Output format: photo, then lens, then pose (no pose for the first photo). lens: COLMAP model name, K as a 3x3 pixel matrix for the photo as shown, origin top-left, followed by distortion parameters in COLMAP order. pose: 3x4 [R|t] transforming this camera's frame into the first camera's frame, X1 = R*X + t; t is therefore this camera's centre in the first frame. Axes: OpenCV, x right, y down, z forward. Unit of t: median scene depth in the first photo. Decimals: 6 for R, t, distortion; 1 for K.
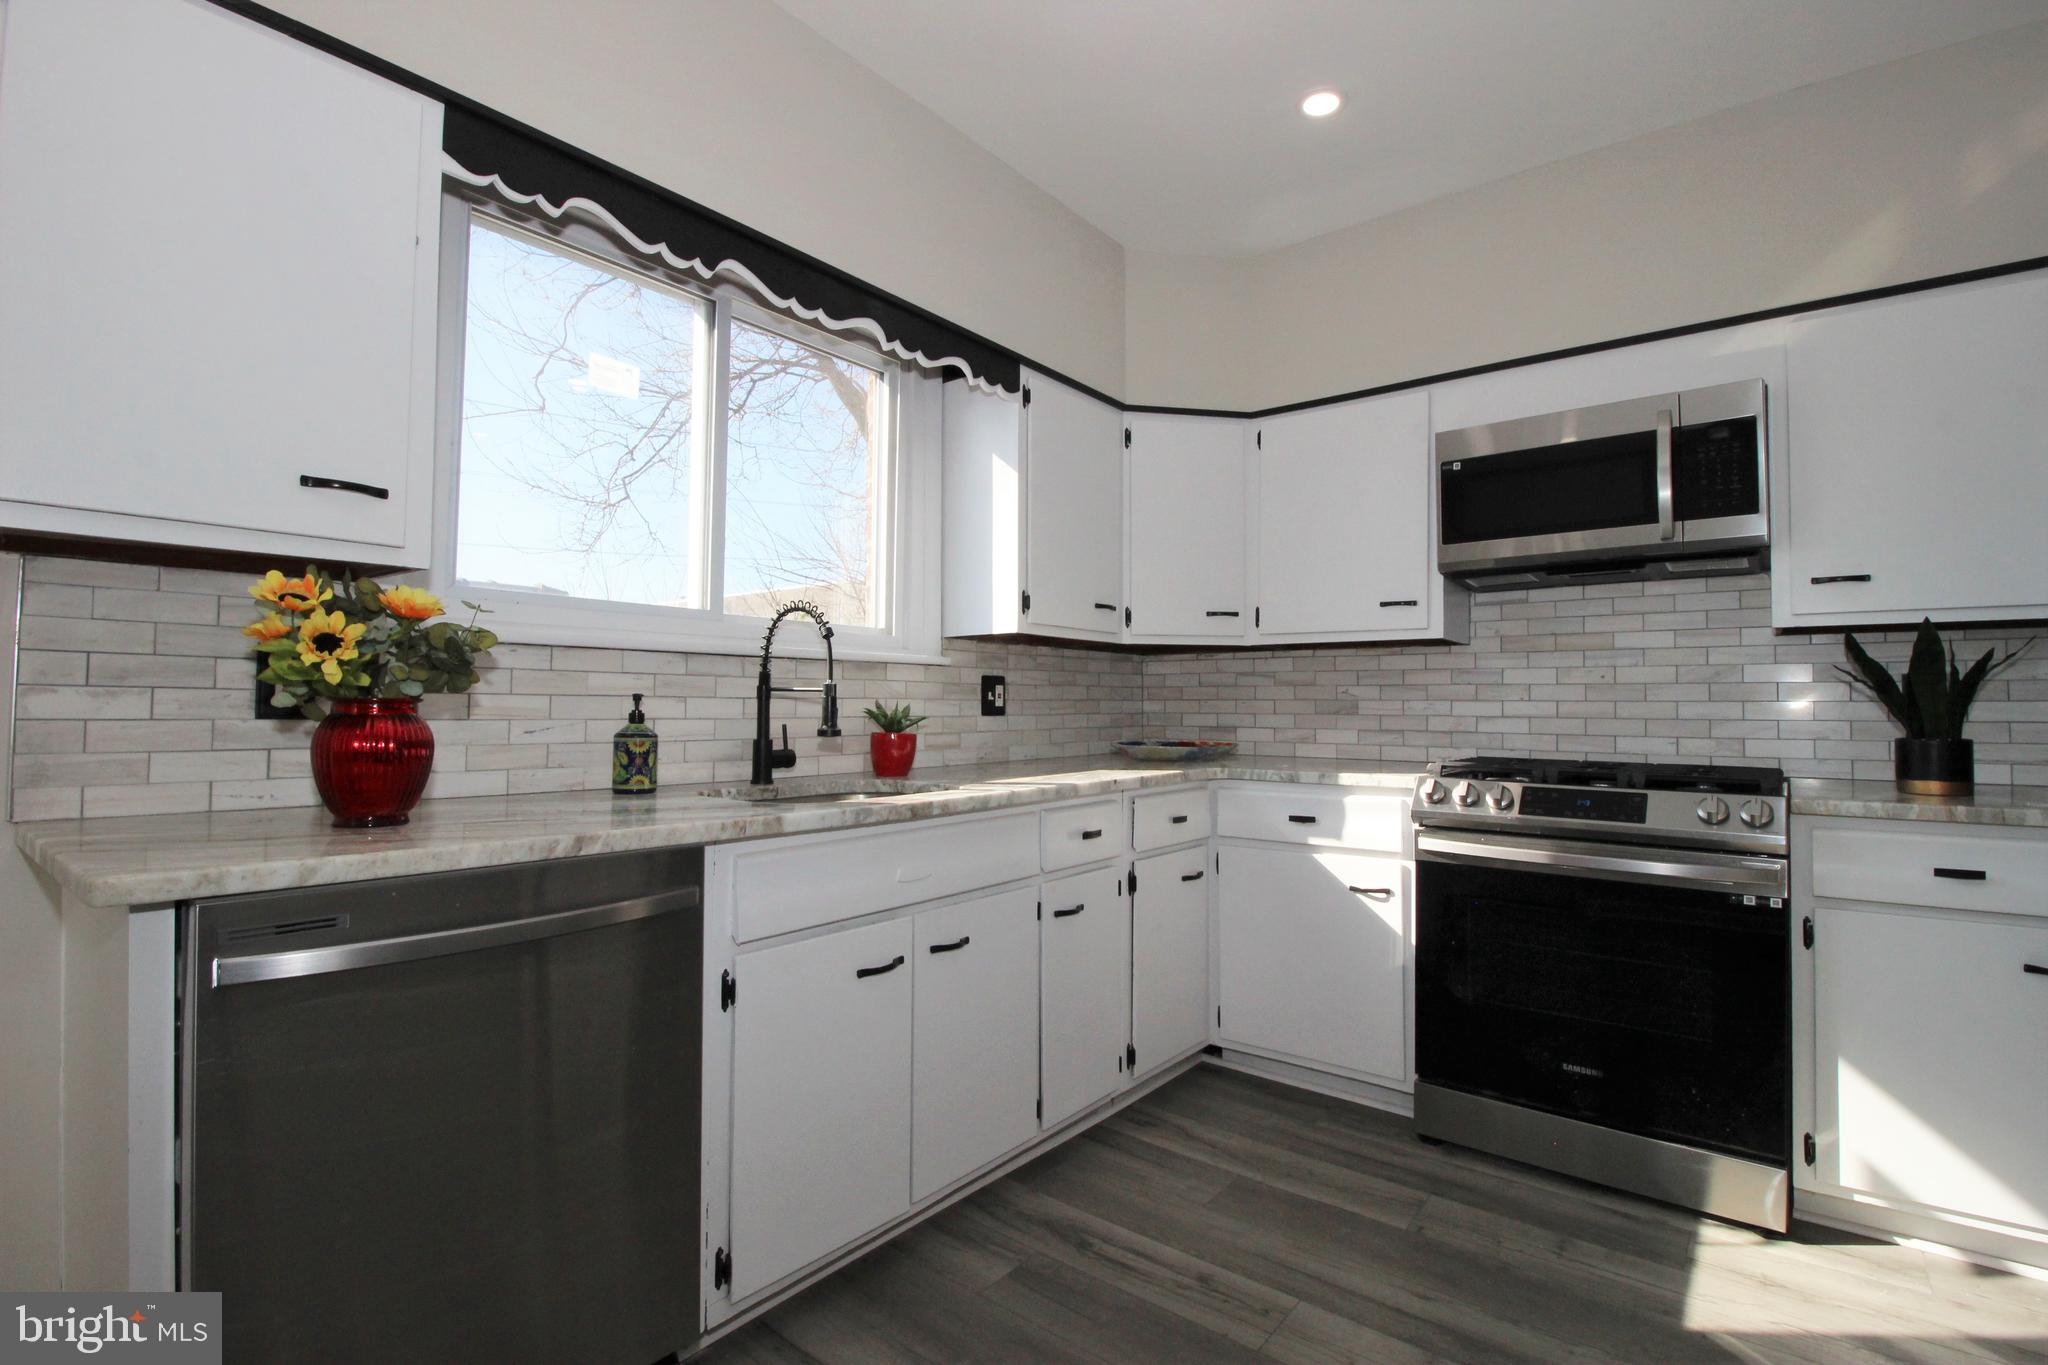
lens RADIAL K [[953.2, 0, 1050.2], [0, 953.2, 675.0], [0, 0, 1]] dist [-0.002050, -0.012517]
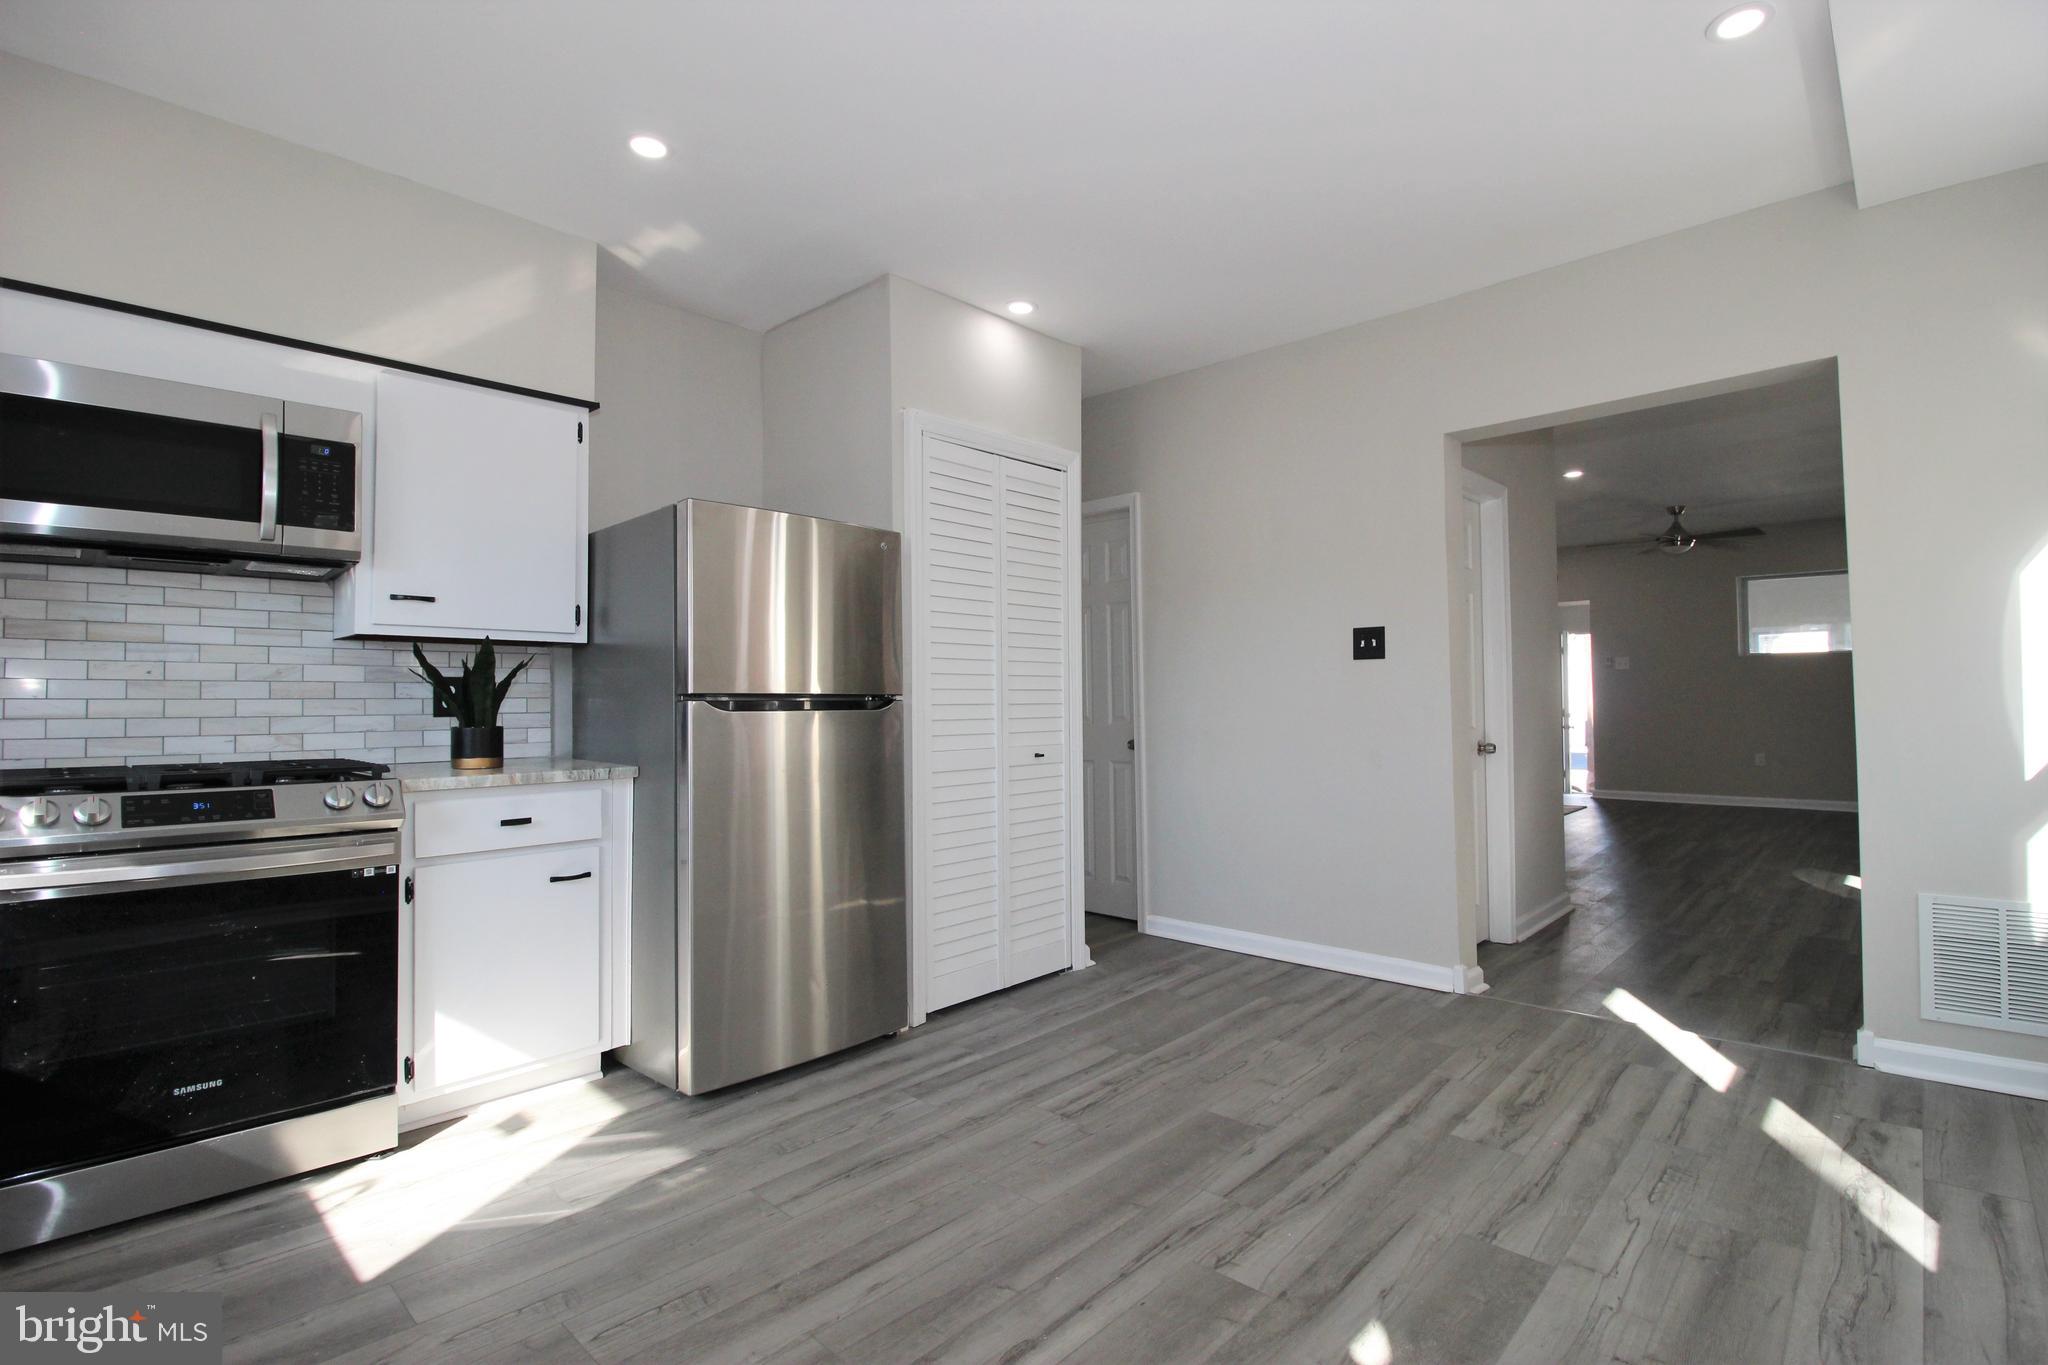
lens RADIAL K [[953.2, 0, 1060.6], [0, 953.2, 675.8], [0, 0, 1]] dist [-0.002050, -0.012517]
pose [[0.076678, 0.018124, 0.996891, -0.307881], [-0.024003, 0.999579, -0.016327, -0.001312], [-0.996767, -0.022677, 0.077081, 0.073290]]
